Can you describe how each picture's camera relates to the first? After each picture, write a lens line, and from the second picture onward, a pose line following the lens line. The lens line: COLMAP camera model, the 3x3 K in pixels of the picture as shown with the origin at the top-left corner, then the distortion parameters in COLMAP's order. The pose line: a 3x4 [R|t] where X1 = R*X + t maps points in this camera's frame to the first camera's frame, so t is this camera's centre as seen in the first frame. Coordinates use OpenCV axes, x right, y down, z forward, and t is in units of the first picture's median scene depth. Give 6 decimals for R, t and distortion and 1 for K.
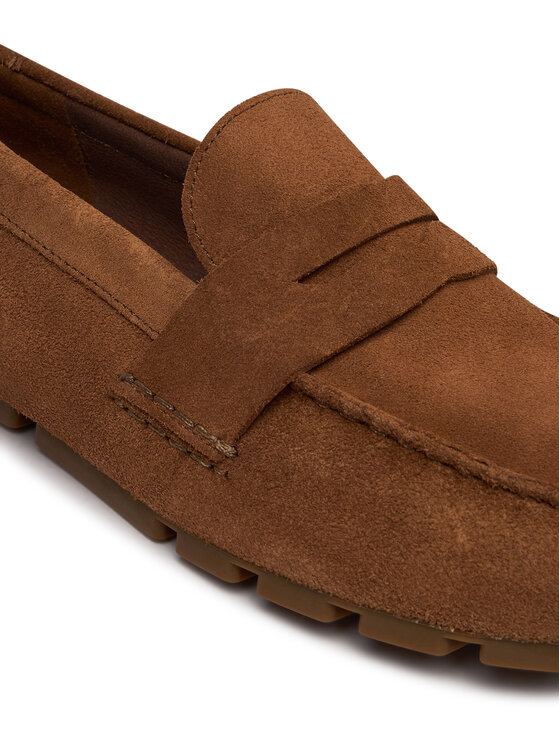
lens RADIAL K [[948.1, 0, 280.4], [0, 948.1, 373.9], [0, 0, 1]] dist [0.123012, 0.000000]
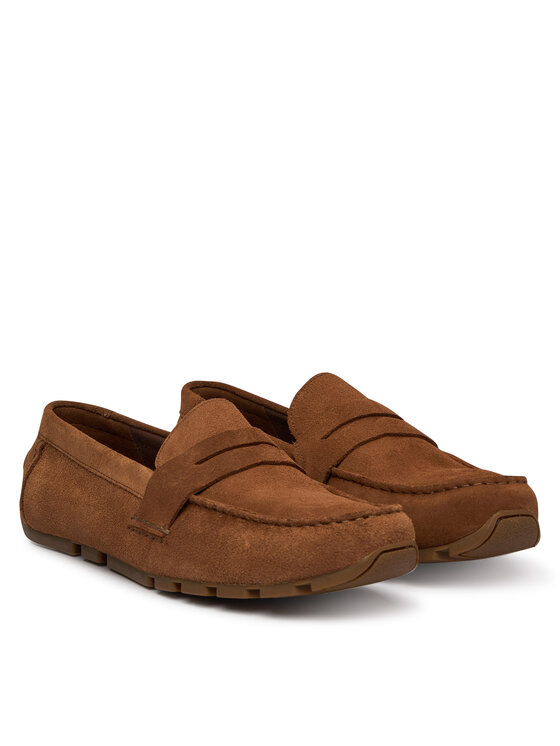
lens RADIAL K [[1462.3, 0, 280.4], [0, 1462.3, 372.9], [0, 0, 1]] dist [0.010157, 0.000000]
pose [[0.956142, -0.143611, -0.255279, 1.247484], [0.013955, 0.892896, -0.450046, 1.419532], [0.292570, 0.426746, 0.855740, -2.304783]]
